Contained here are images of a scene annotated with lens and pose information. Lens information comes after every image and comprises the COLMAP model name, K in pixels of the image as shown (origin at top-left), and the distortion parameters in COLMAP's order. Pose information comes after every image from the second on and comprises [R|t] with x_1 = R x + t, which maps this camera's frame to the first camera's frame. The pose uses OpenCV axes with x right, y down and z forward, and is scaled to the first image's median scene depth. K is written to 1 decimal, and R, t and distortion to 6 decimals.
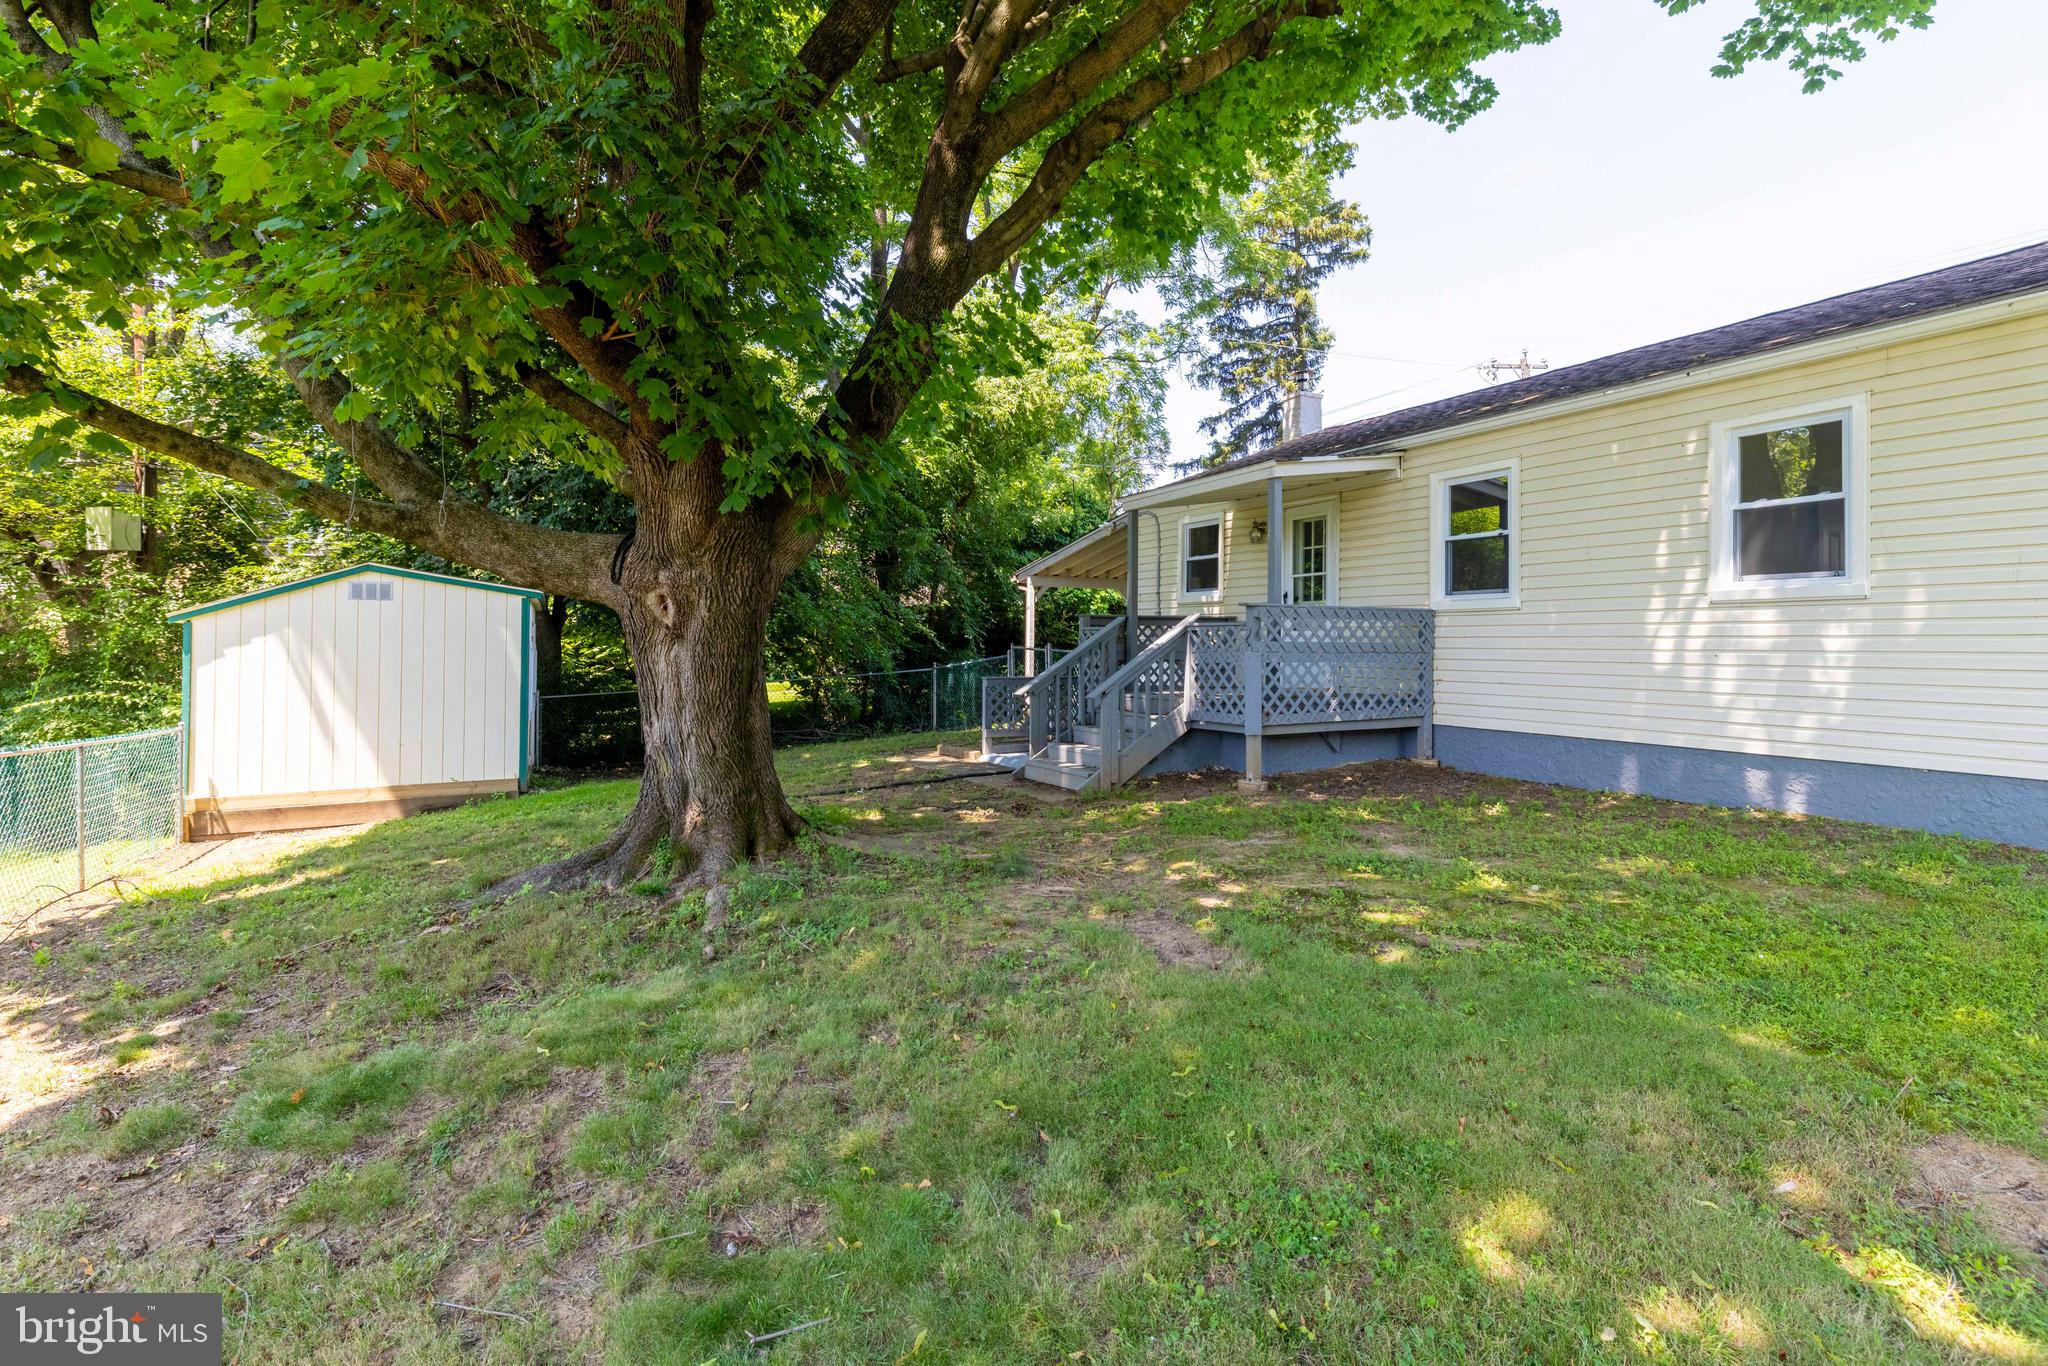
lens RADIAL K [[947.8, 0, 1025.2], [0, 947.8, 674.4], [0, 0, 1]] dist [-0.001530, -0.000188]
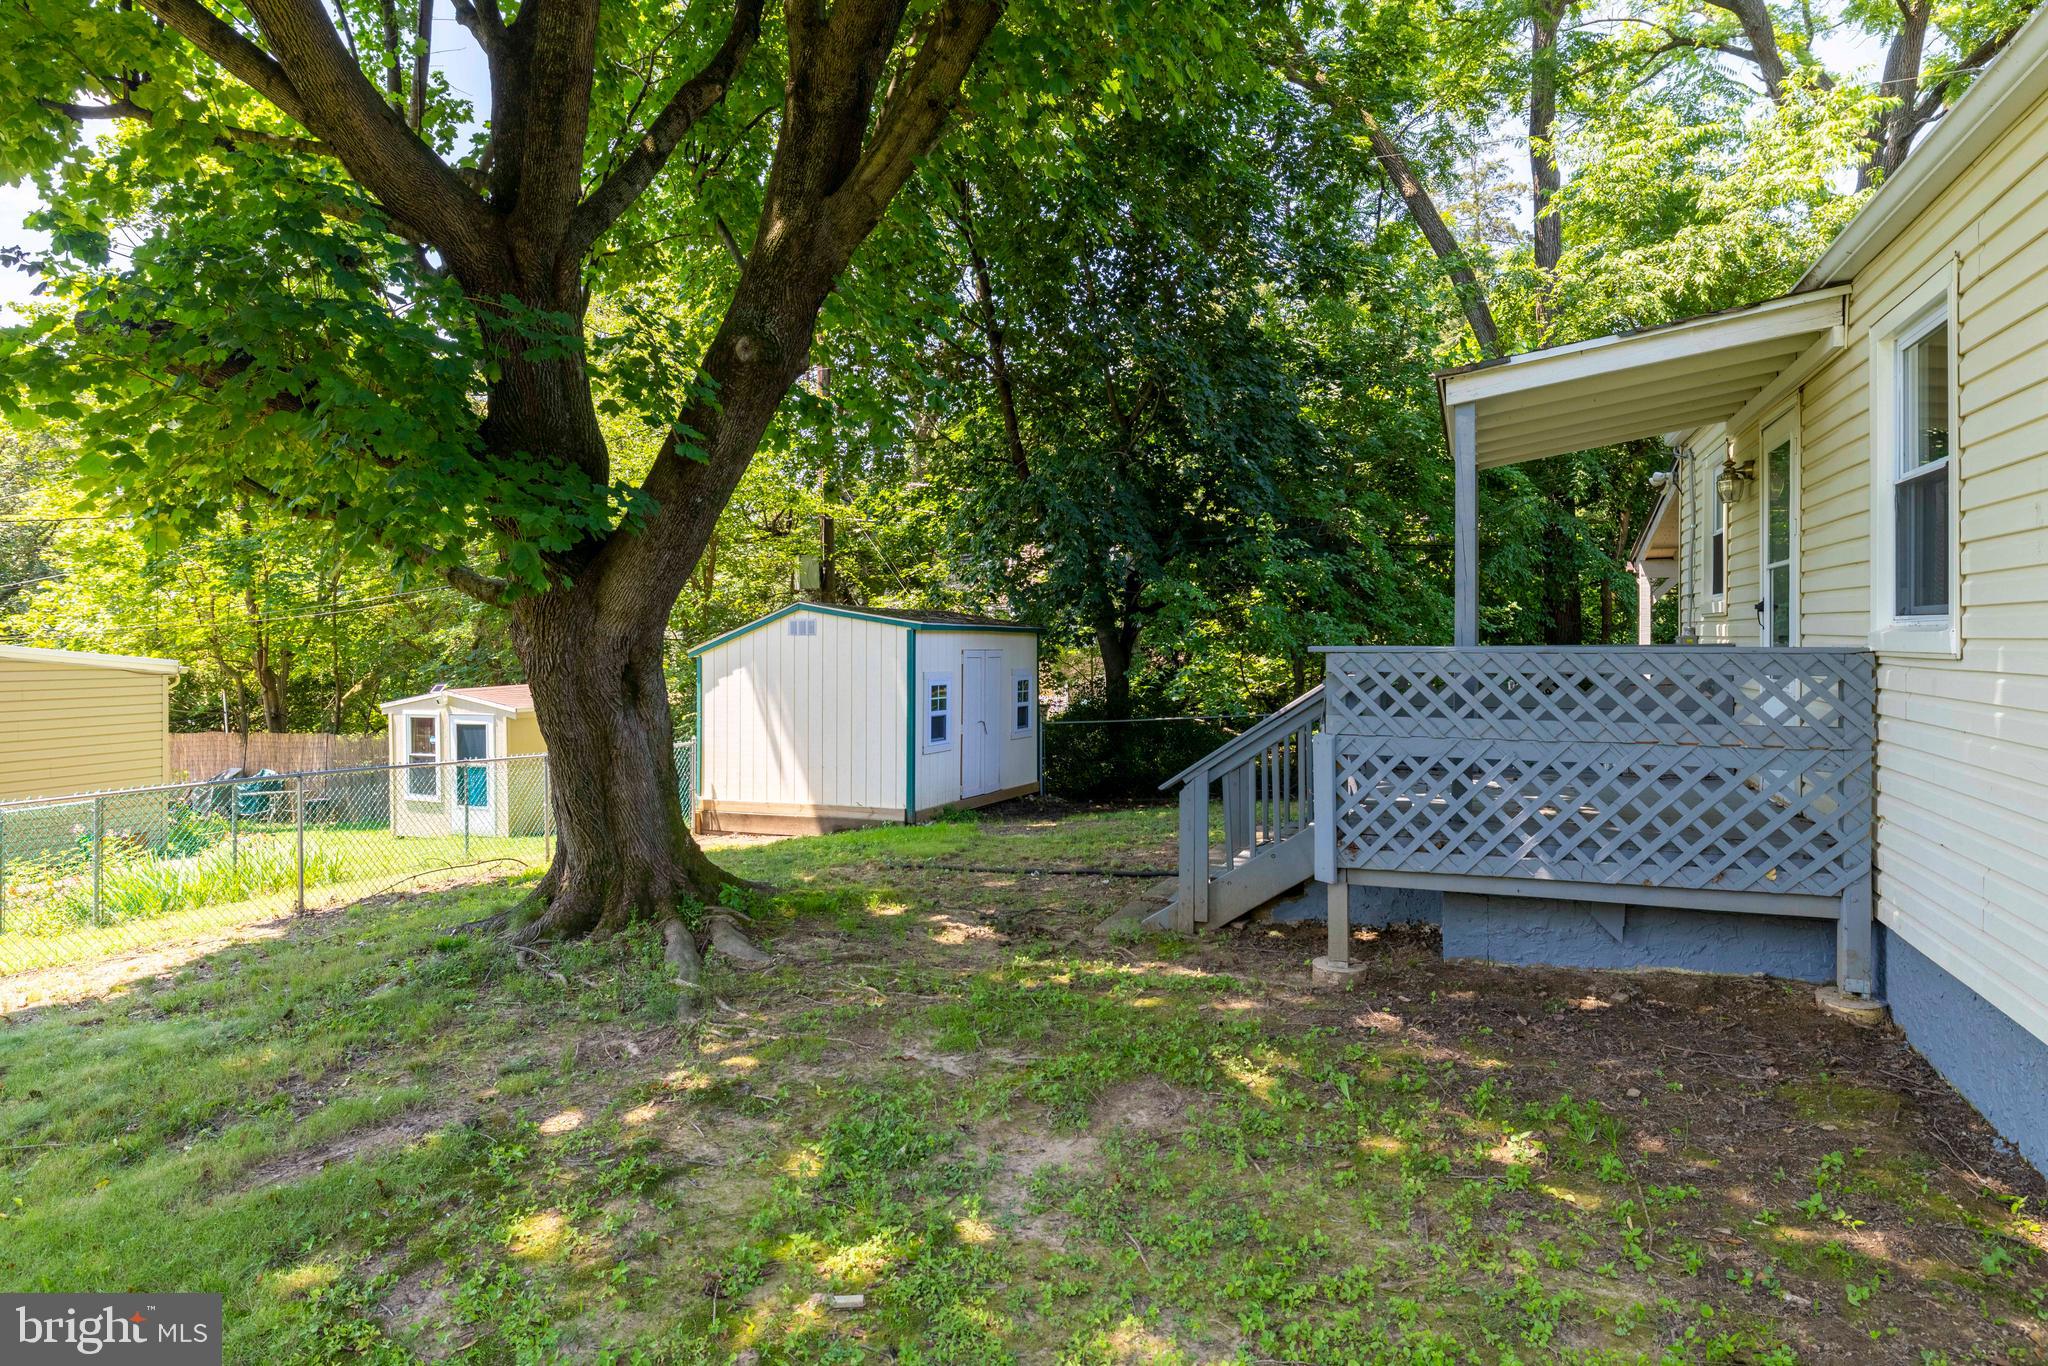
lens RADIAL K [[1144.1, 0, 1022.2], [0, 1144.1, 664.4], [0, 0, 1]] dist [0.005267, 0.000681]
pose [[0.645268, 0.009530, -0.763897, 0.506937], [-0.014796, 0.999891, -0.000024, -0.049012], [0.763813, 0.011319, 0.645338, 0.332526]]
